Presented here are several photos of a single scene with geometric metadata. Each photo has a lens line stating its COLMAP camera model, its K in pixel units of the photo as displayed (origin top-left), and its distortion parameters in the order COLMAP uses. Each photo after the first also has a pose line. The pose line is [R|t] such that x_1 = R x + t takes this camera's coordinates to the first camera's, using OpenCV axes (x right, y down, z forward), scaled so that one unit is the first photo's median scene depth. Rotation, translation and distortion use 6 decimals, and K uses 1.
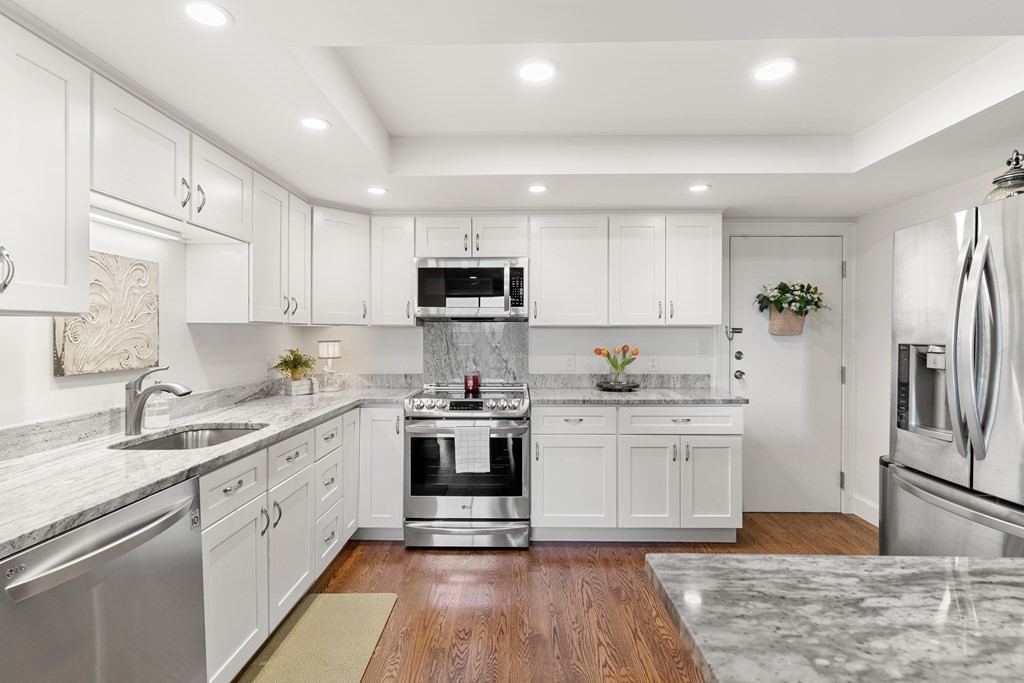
lens RADIAL K [[502.5, 0, 510.7], [0, 502.5, 330.2], [0, 0, 1]] dist [-0.005272, 0.002513]
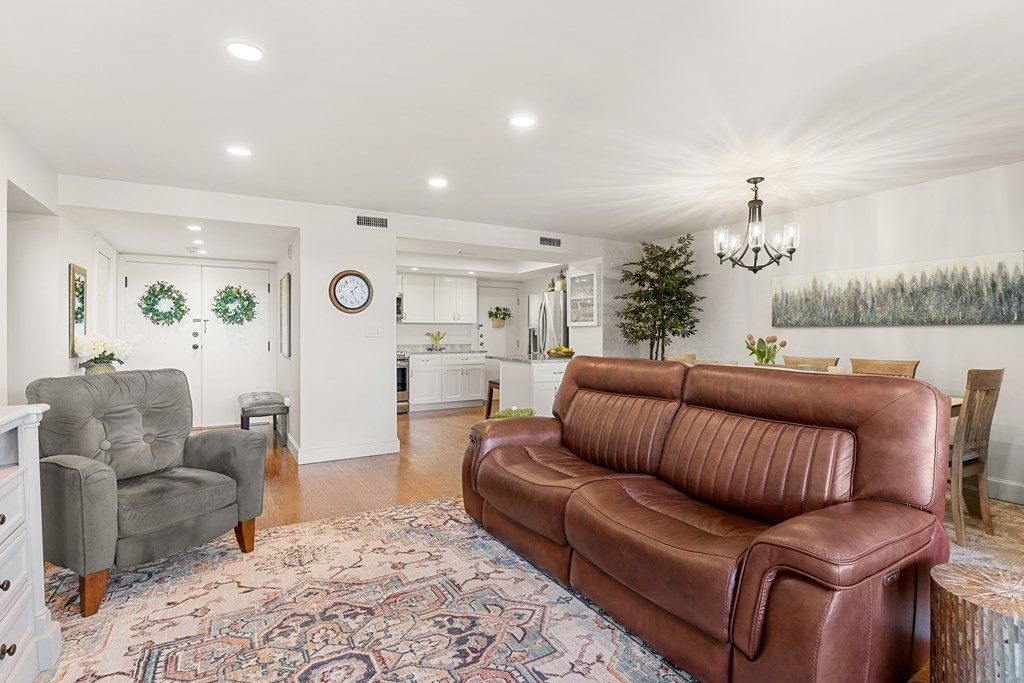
lens RADIAL K [[502.5, 0, 512.9], [0, 502.5, 333.0], [0, 0, 1]] dist [-0.005272, 0.002513]
pose [[0.852992, 0.000162, 0.521924, -0.768599], [-0.001192, 0.999998, 0.001638, 0.036198], [-0.521923, -0.002019, 0.852990, -1.293770]]
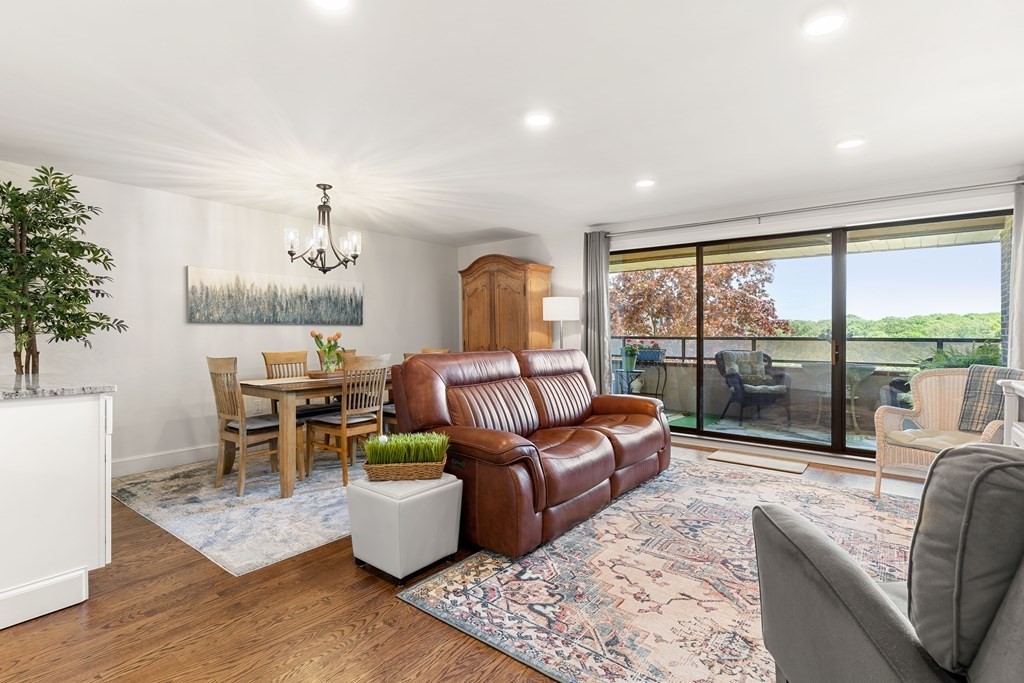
lens RADIAL K [[488.8, 0, 506.8], [0, 488.8, 335.8], [0, 0, 1]] dist [0.002561, 0.000631]
pose [[-0.797788, -0.006125, 0.602908, -0.773334], [-0.004634, 0.999981, 0.004027, 0.045743], [-0.602921, 0.000418, -0.797801, 0.174968]]
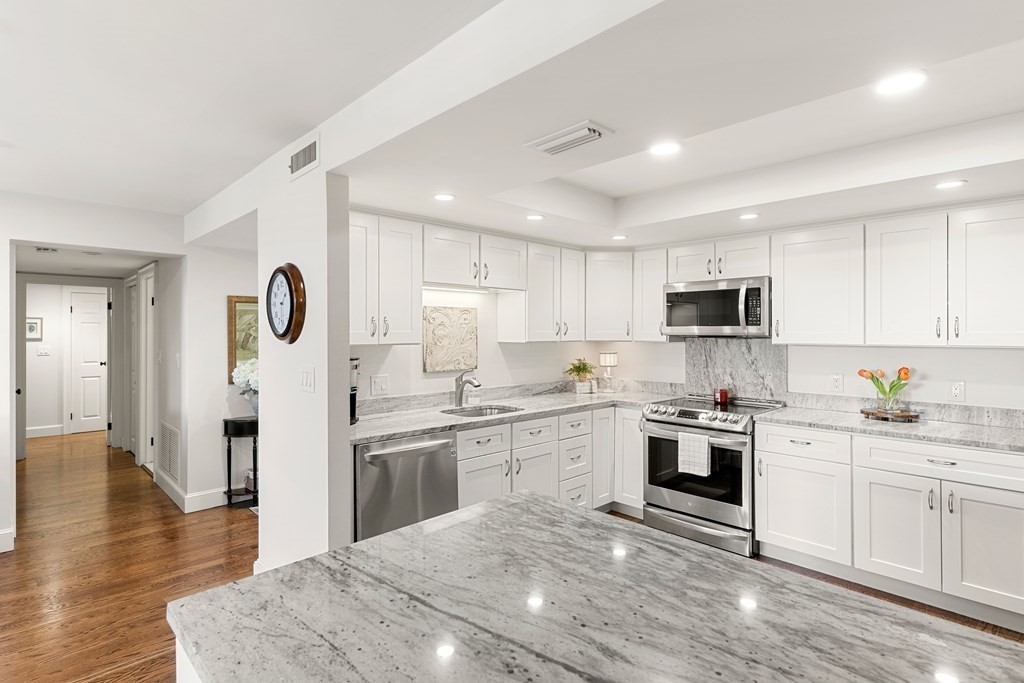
lens RADIAL K [[502.5, 0, 502.2], [0, 502.5, 321.1], [0, 0, 1]] dist [-0.005272, 0.002513]
pose [[0.706474, -0.016505, -0.707547, 0.387712], [0.002406, 0.999778, -0.020920, -0.036523], [0.707735, 0.013078, 0.706357, -0.101330]]
